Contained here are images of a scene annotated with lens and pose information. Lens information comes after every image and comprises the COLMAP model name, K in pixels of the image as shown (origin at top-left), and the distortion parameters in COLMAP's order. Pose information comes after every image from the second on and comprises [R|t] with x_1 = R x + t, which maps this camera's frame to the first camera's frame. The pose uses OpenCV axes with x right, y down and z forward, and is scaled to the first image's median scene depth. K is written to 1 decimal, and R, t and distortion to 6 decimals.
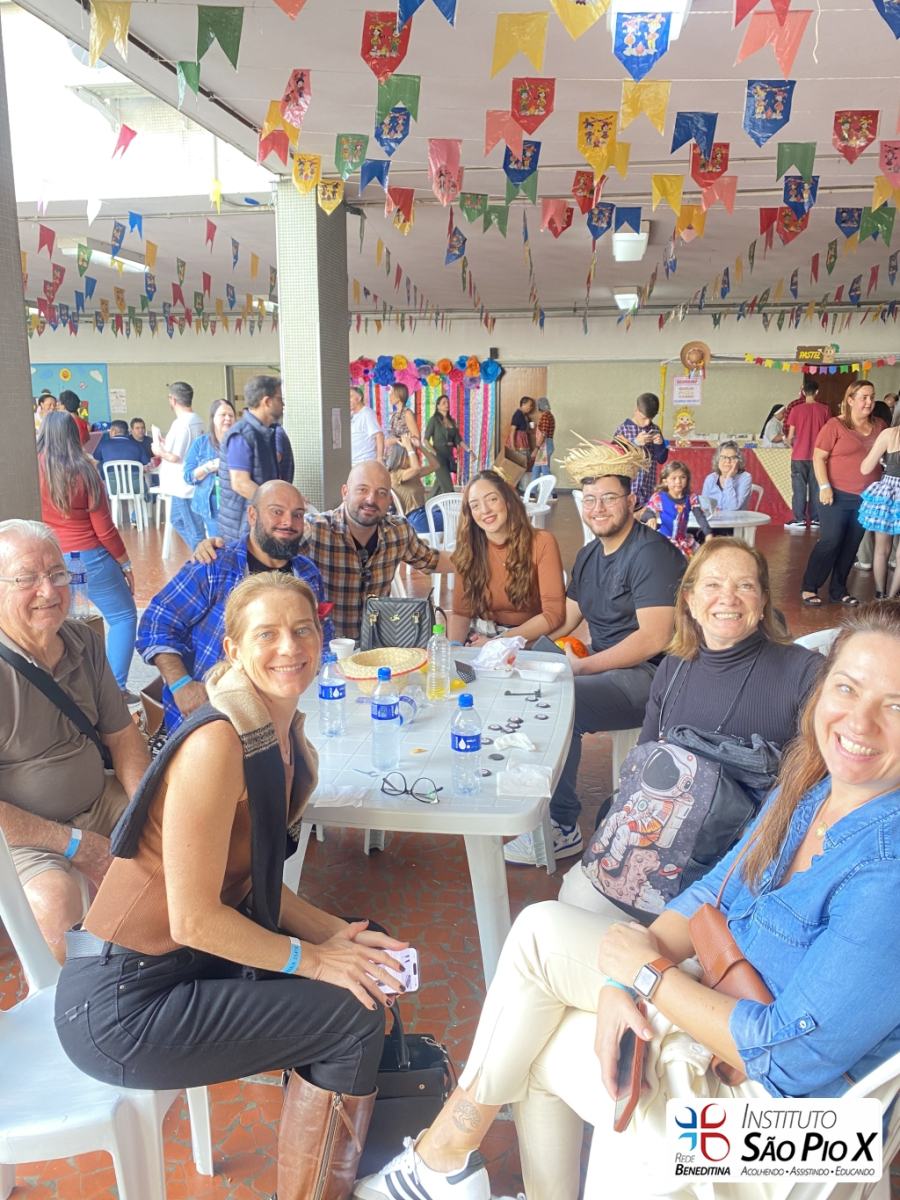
lens RADIAL K [[928.1, 0, 449.1], [0, 928.1, 602.1], [0, 0, 1]] dist [0.024280, -0.011574]
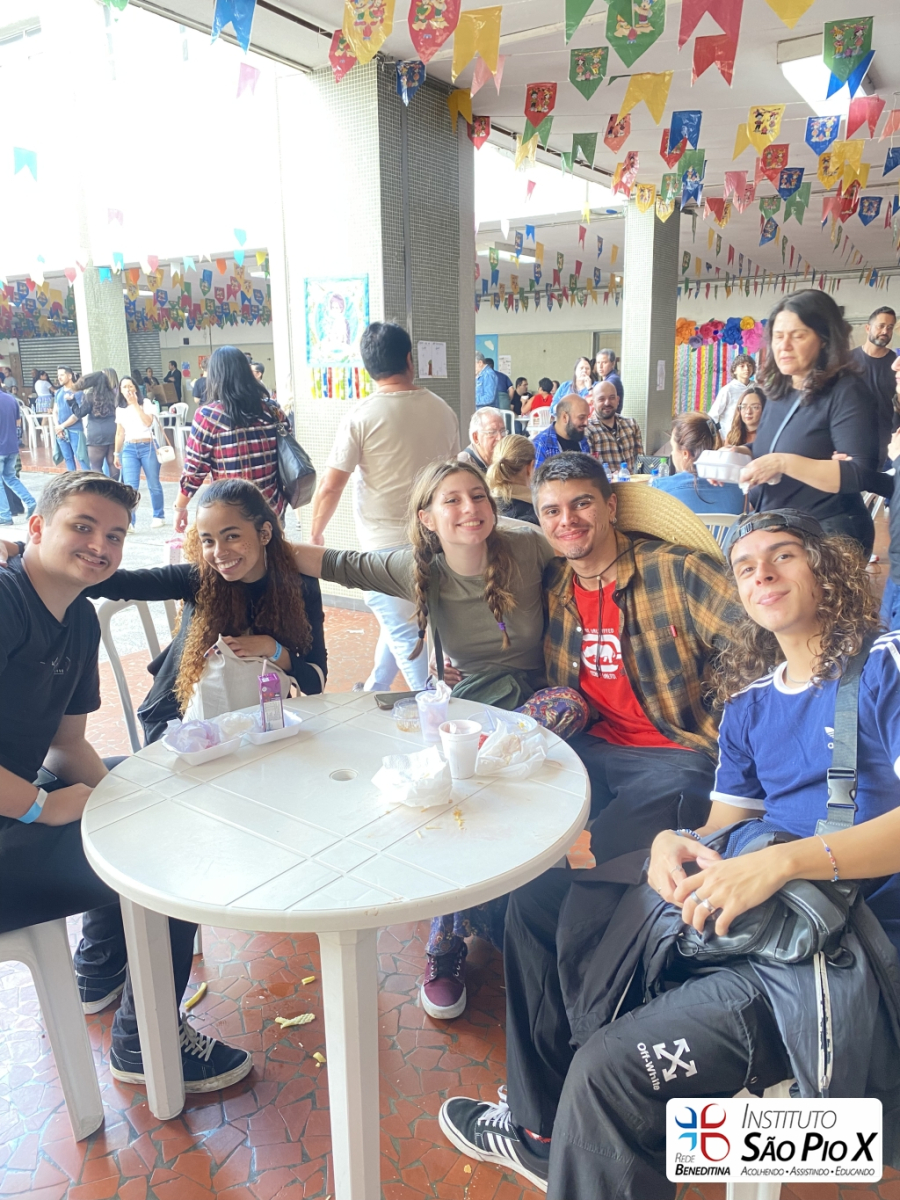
lens RADIAL K [[928.1, 0, 447.3], [0, 928.1, 602.0], [0, 0, 1]] dist [0.024280, -0.011574]
pose [[0.925129, 0.075871, -0.371994, 0.071856], [-0.062653, 0.996904, 0.047512, 0.058280], [0.374447, -0.020648, 0.927019, -0.228982]]
